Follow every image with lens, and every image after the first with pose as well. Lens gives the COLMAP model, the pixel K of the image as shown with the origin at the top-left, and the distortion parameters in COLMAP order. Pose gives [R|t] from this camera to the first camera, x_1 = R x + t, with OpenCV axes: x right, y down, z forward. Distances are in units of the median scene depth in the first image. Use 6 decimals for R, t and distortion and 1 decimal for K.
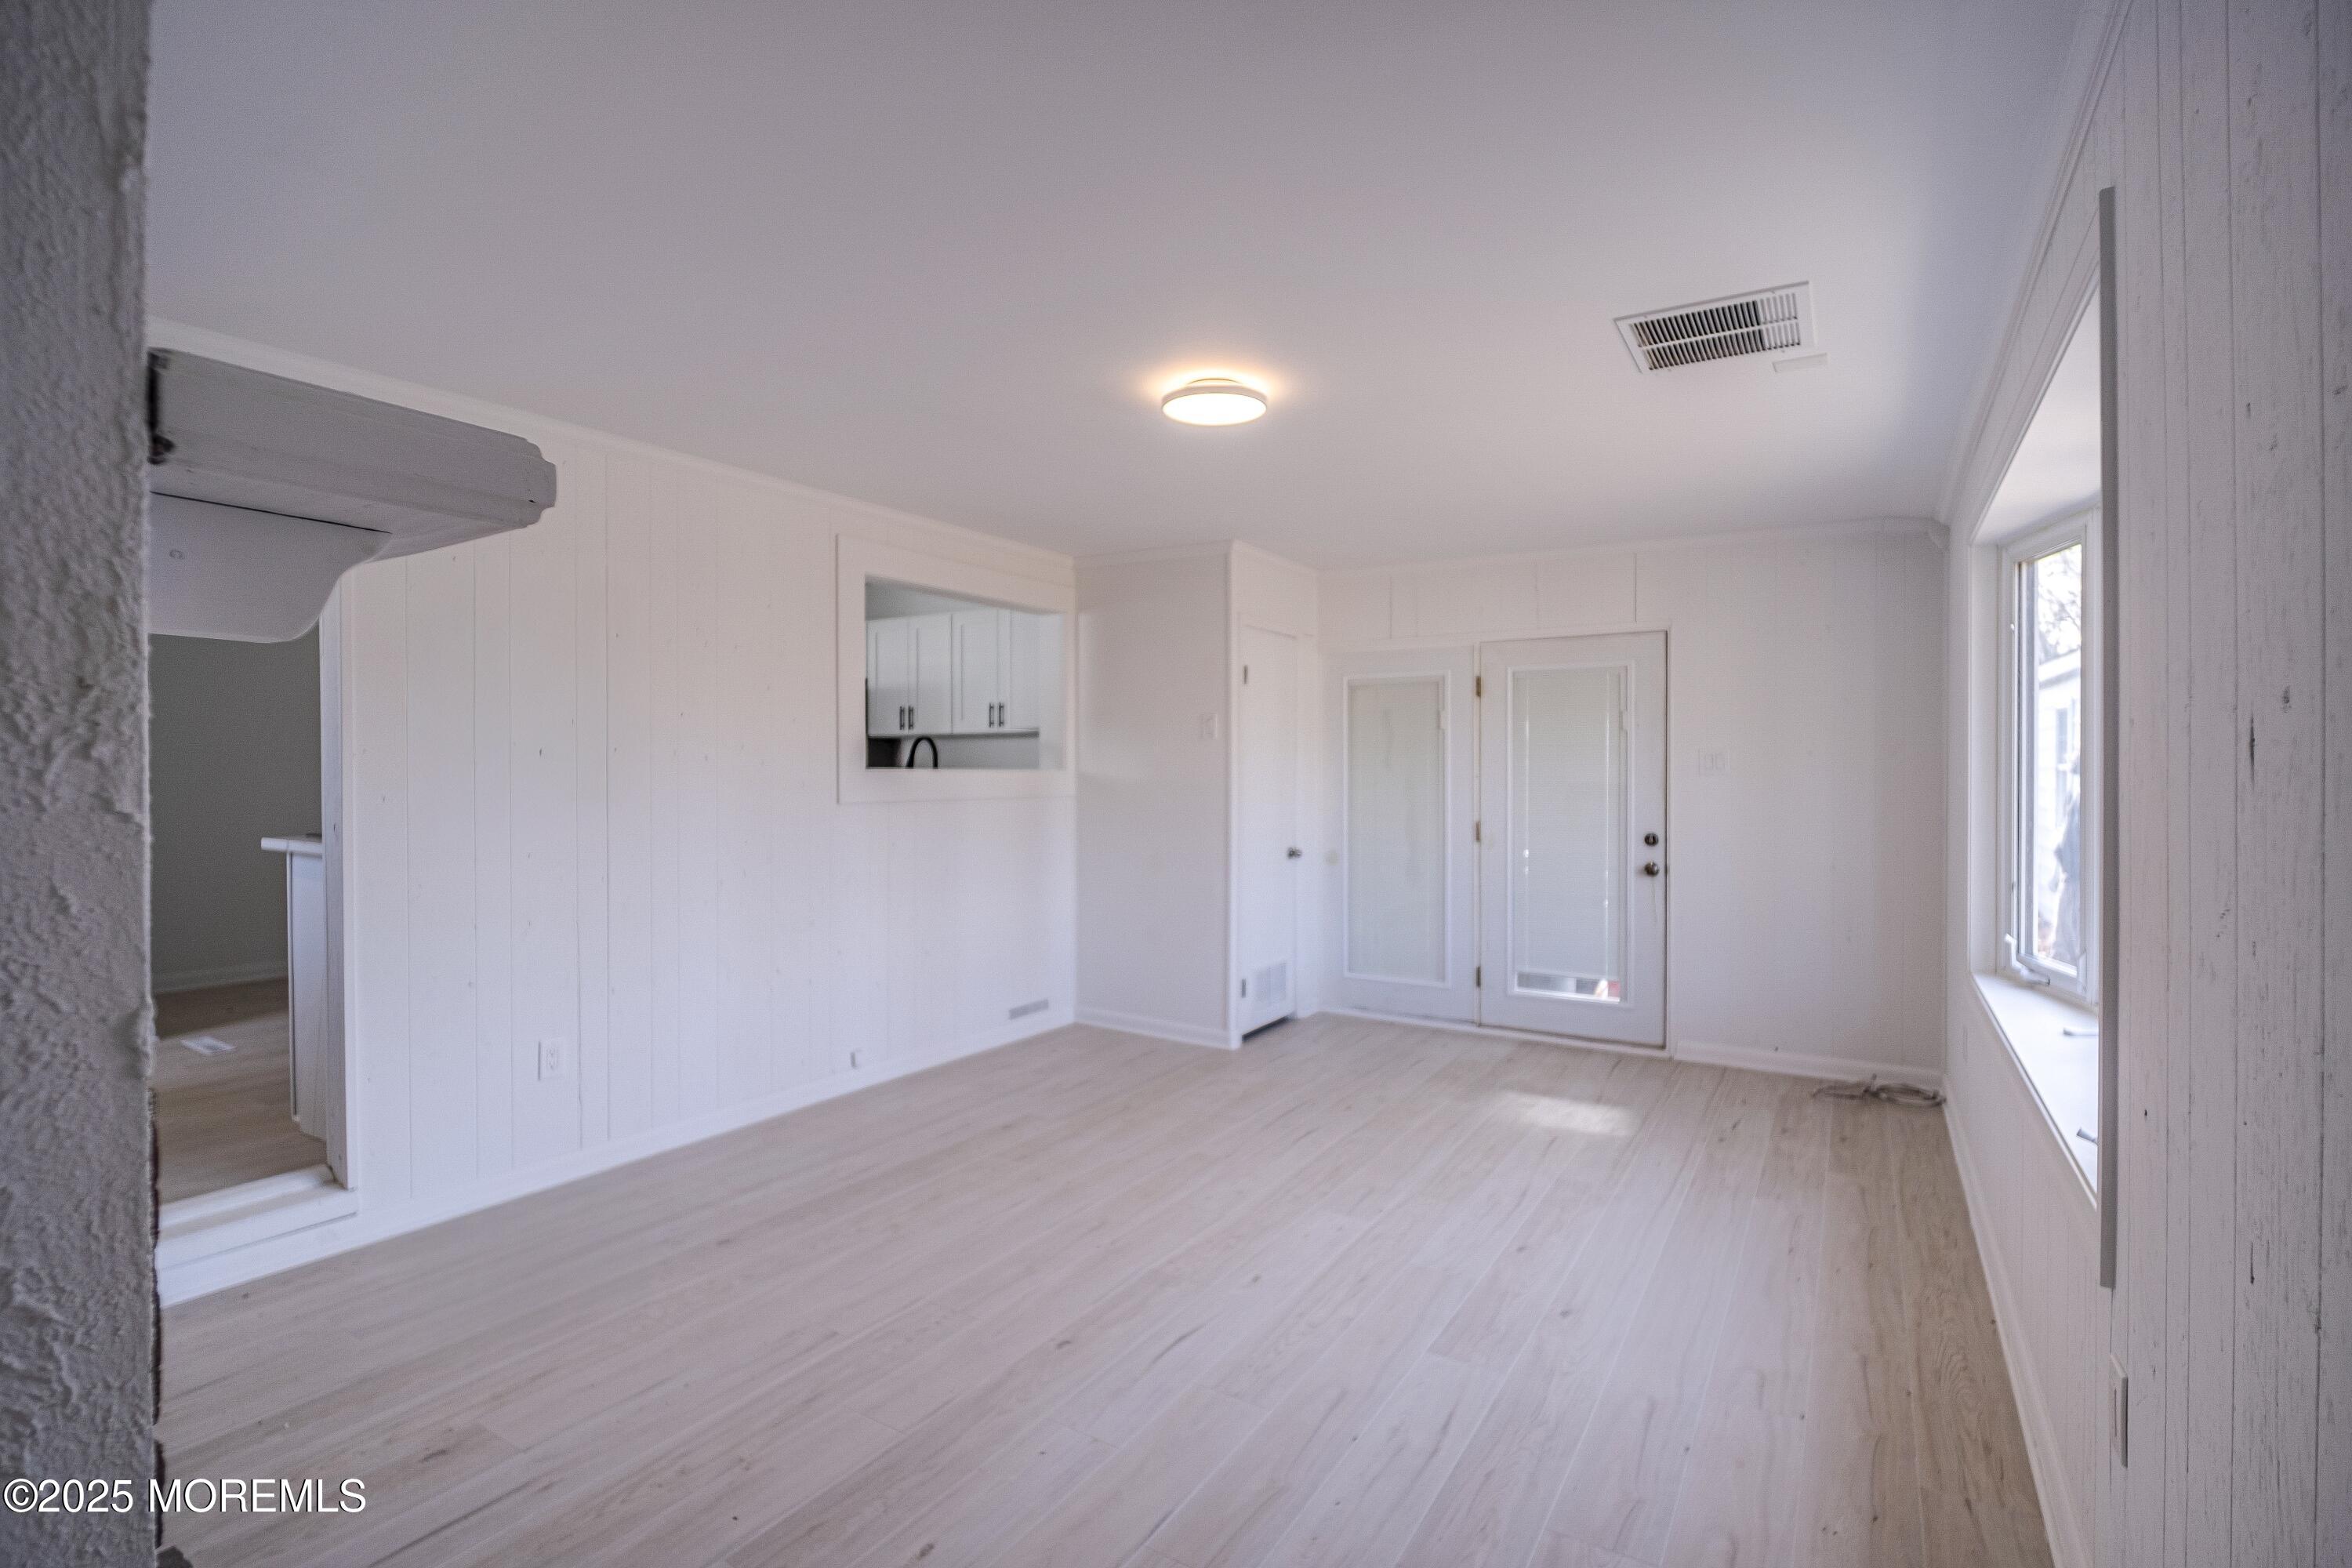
lens RADIAL K [[1078.3, 0, 1189.4], [0, 1078.3, 776.0], [0, 0, 1]] dist [0.000621, -0.000023]
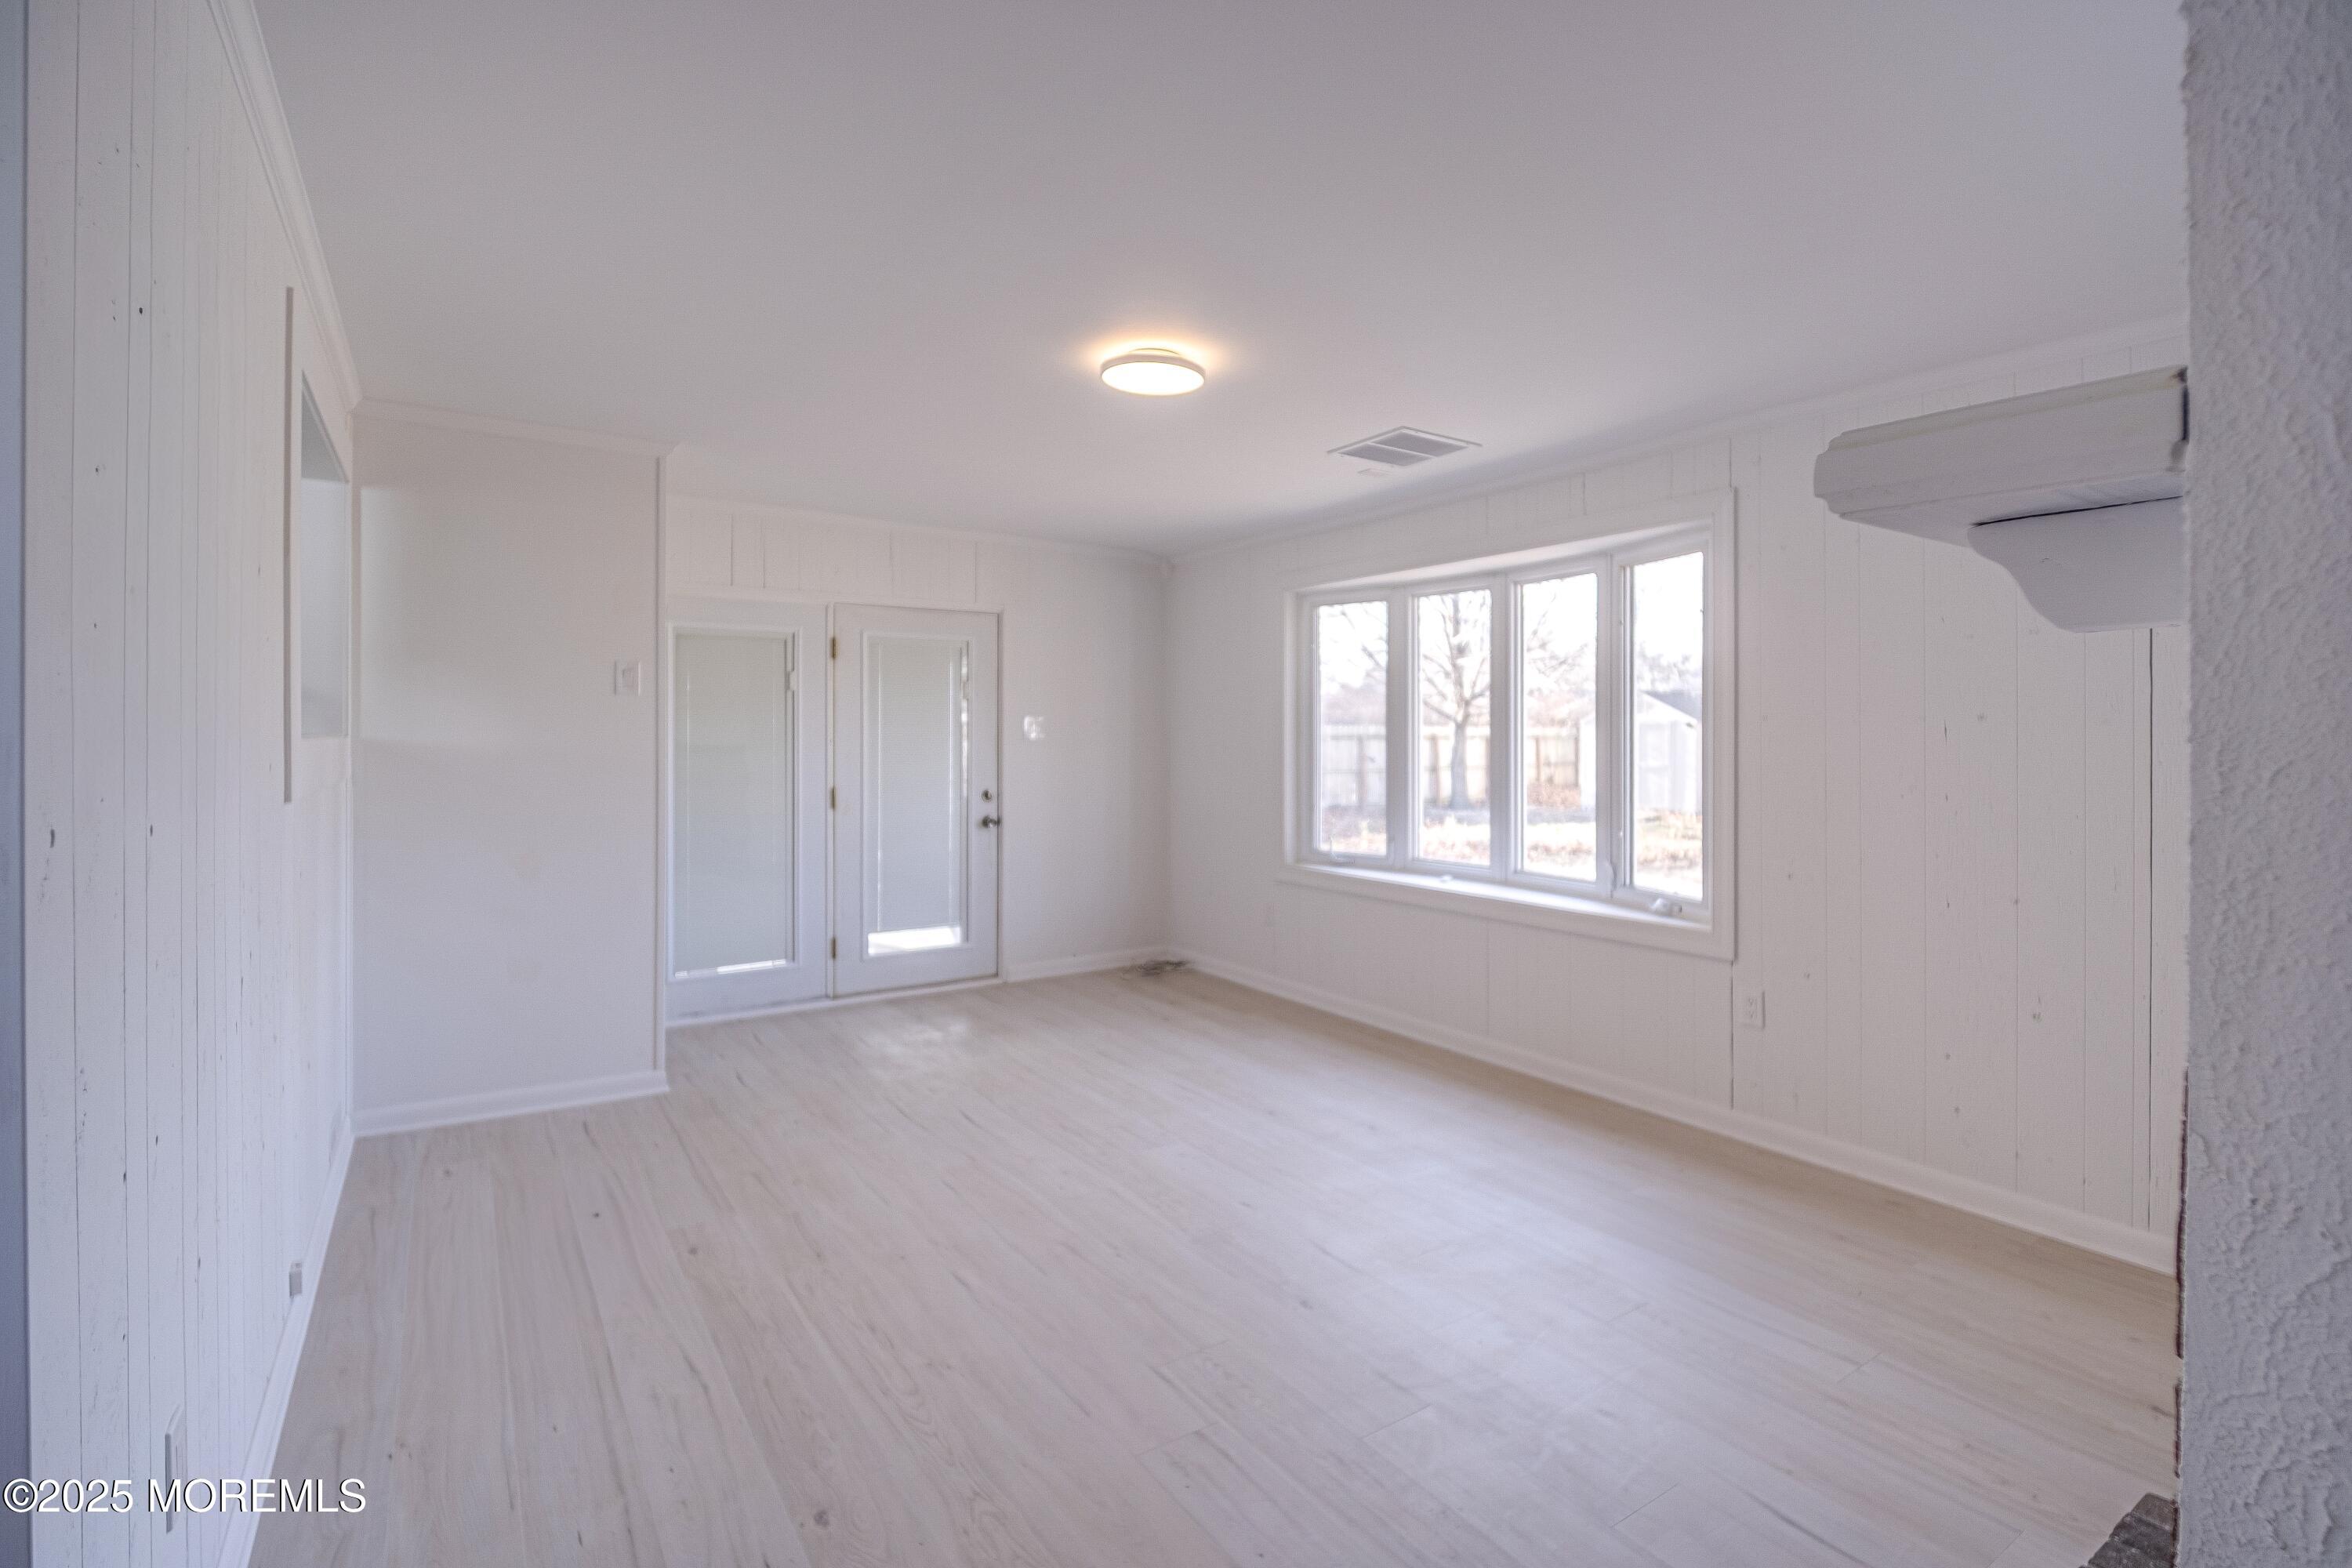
lens RADIAL K [[1078.3, 0, 1209.1], [0, 1078.3, 730.8], [0, 0, 1]] dist [0.000621, -0.000023]
pose [[0.414228, 0.001273, 0.910172, -0.509601], [0.003759, 0.999988, -0.003109, -0.004685], [-0.910165, 0.004709, 0.414218, 0.312861]]
